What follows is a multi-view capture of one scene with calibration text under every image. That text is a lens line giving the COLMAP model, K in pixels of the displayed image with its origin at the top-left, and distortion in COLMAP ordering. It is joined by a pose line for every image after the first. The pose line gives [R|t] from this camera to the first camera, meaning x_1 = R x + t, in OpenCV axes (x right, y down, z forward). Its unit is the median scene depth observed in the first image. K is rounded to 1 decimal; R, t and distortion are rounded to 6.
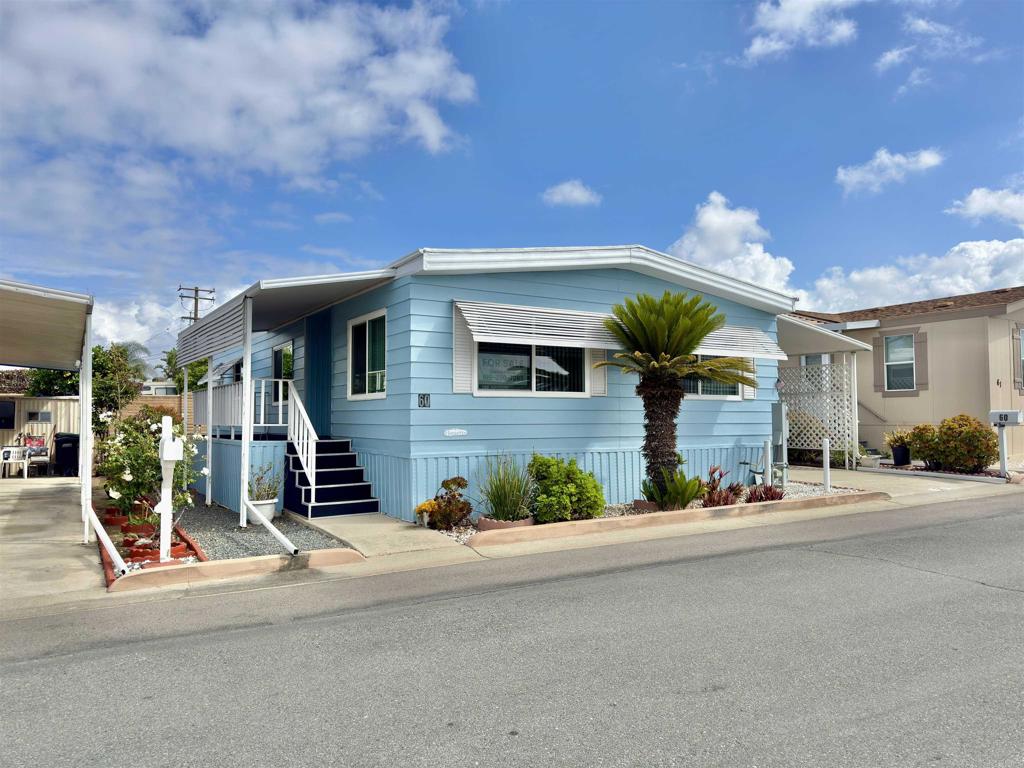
lens RADIAL K [[720.2, 0, 522.8], [0, 720.2, 384.5], [0, 0, 1]] dist [0.081654, -0.111308]
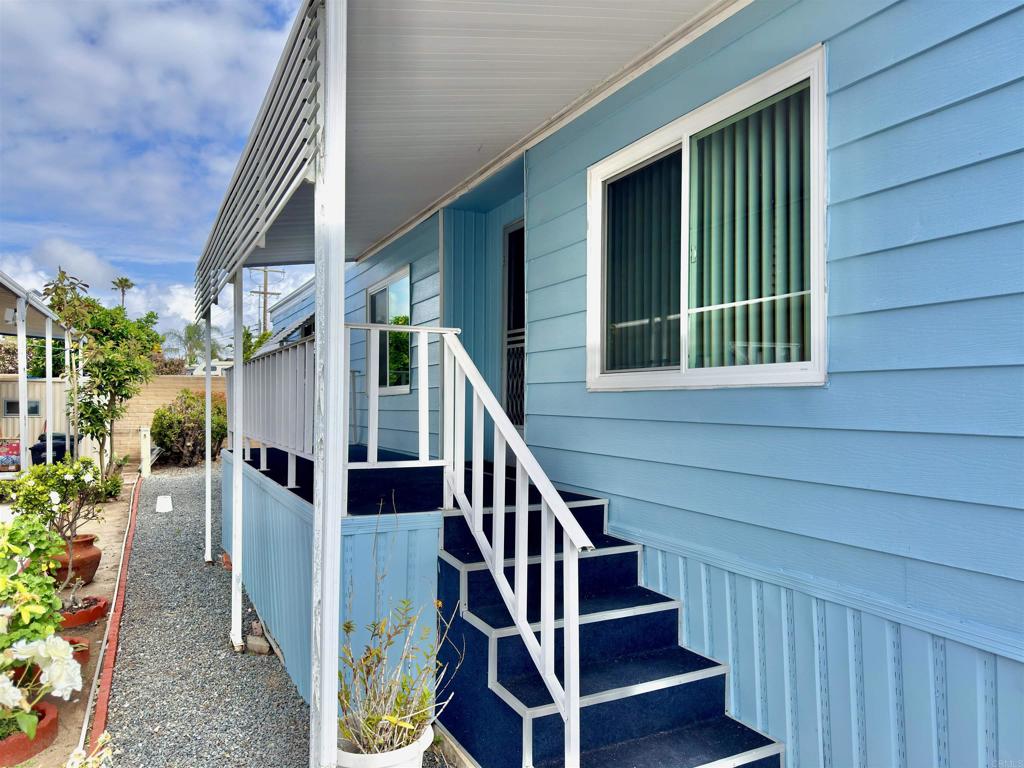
lens RADIAL K [[747.0, 0, 514.7], [0, 747.0, 372.8], [0, 0, 1]] dist [-0.056519, 0.001435]
pose [[0.994445, 0.003646, -0.105194, -0.042415], [-0.002879, 0.999968, 0.007442, 0.001972], [0.105218, -0.007098, 0.994424, 0.110042]]
